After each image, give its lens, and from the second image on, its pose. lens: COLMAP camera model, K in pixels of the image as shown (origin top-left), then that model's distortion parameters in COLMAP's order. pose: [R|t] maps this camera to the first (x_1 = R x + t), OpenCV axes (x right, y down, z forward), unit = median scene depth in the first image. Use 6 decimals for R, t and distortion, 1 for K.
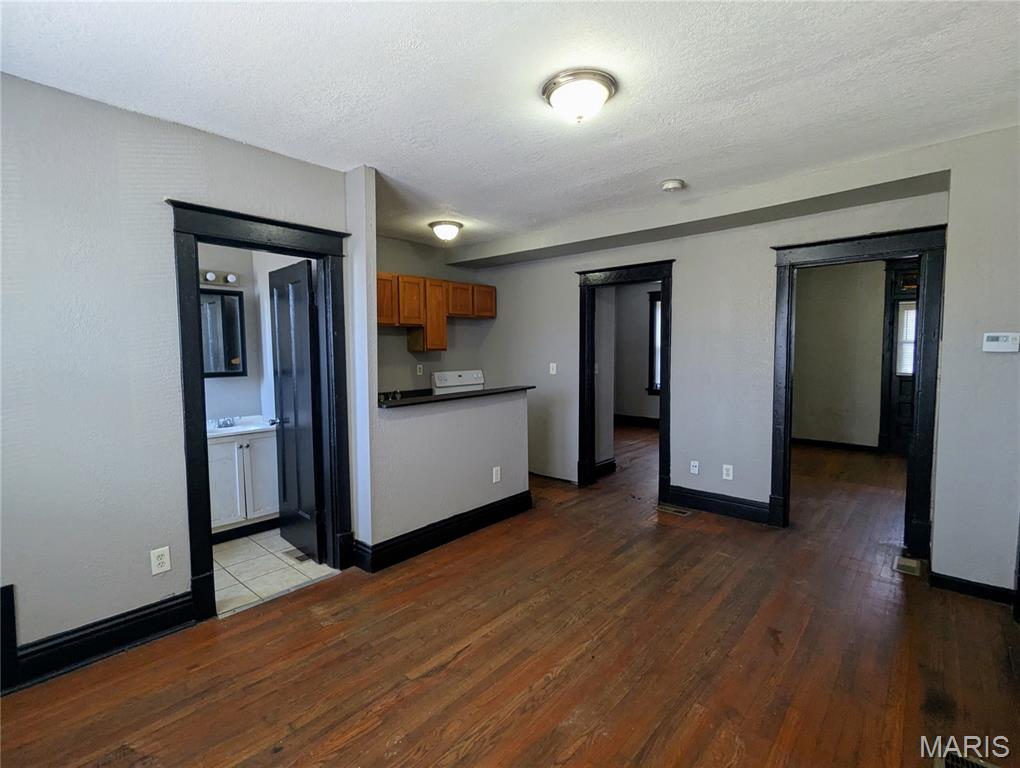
lens RADIAL K [[485.5, 0, 507.7], [0, 485.5, 386.1], [0, 0, 1]] dist [0.004572, -0.000057]
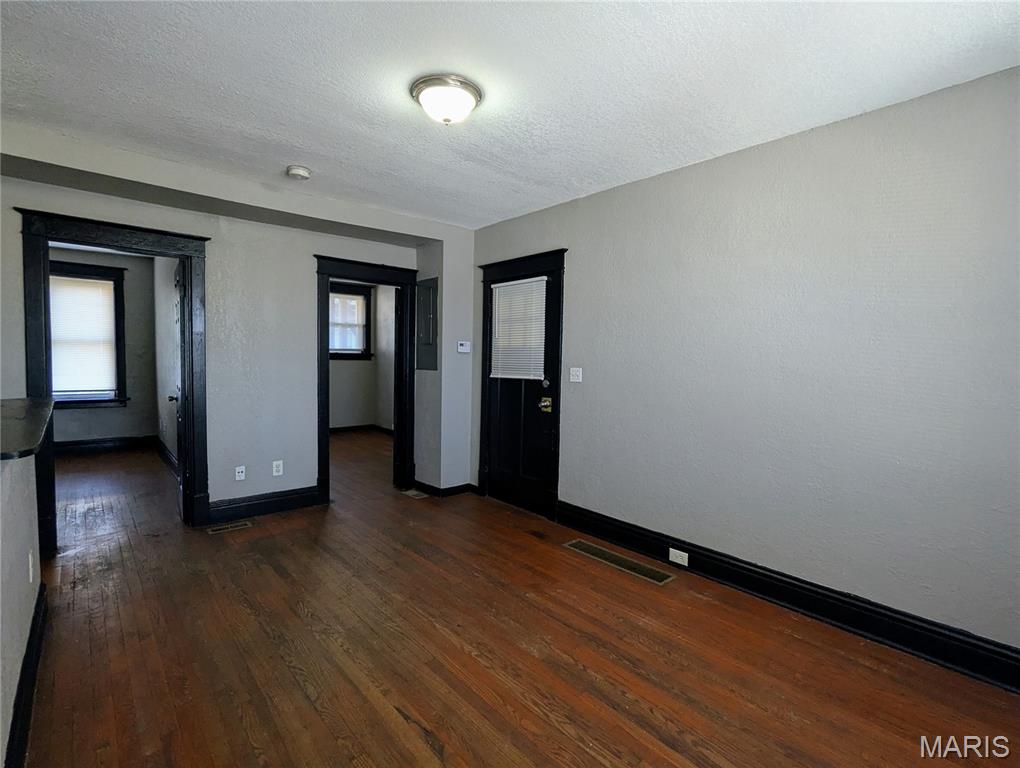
lens RADIAL K [[485.5, 0, 507.8], [0, 485.5, 383.1], [0, 0, 1]] dist [0.004572, -0.000057]
pose [[0.123205, -0.043104, 0.991445, -0.704510], [0.051672, 0.997980, 0.036967, -0.014923], [-0.991035, 0.046675, 0.125184, 0.595343]]
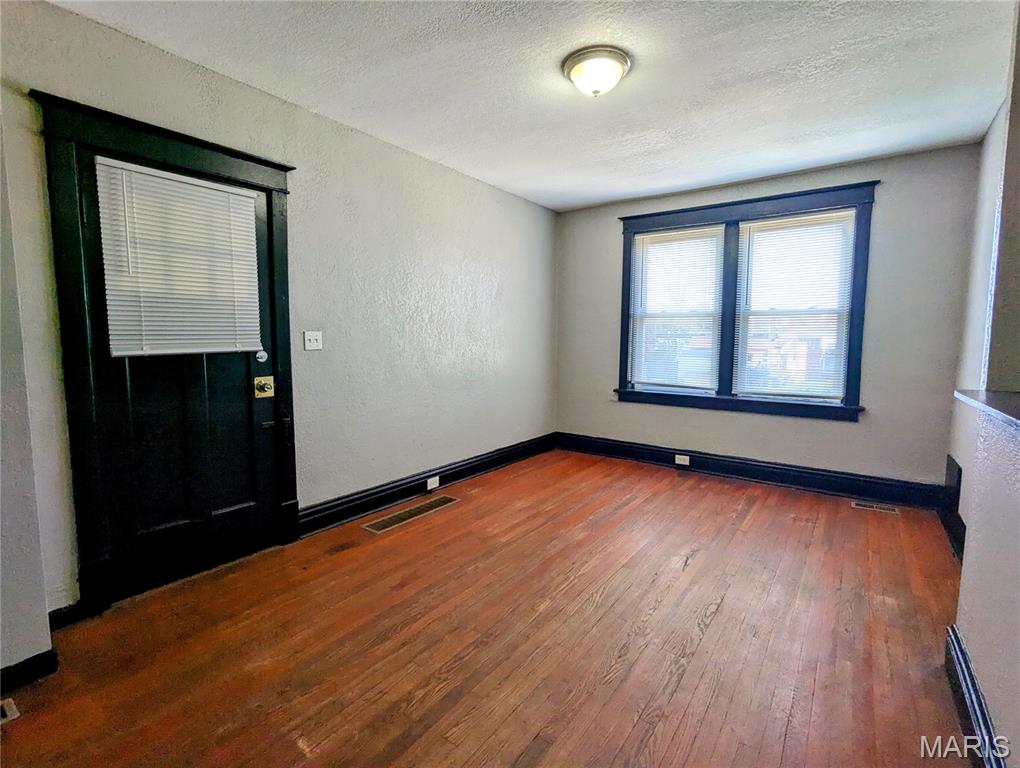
lens RADIAL K [[485.5, 0, 506.5], [0, 485.5, 381.2], [0, 0, 1]] dist [0.004572, -0.000057]
pose [[-0.995350, 0.012217, -0.095546, 0.365973], [-0.003791, 0.986186, 0.165597, -0.069236], [0.096249, 0.165190, -0.981554, 1.701876]]
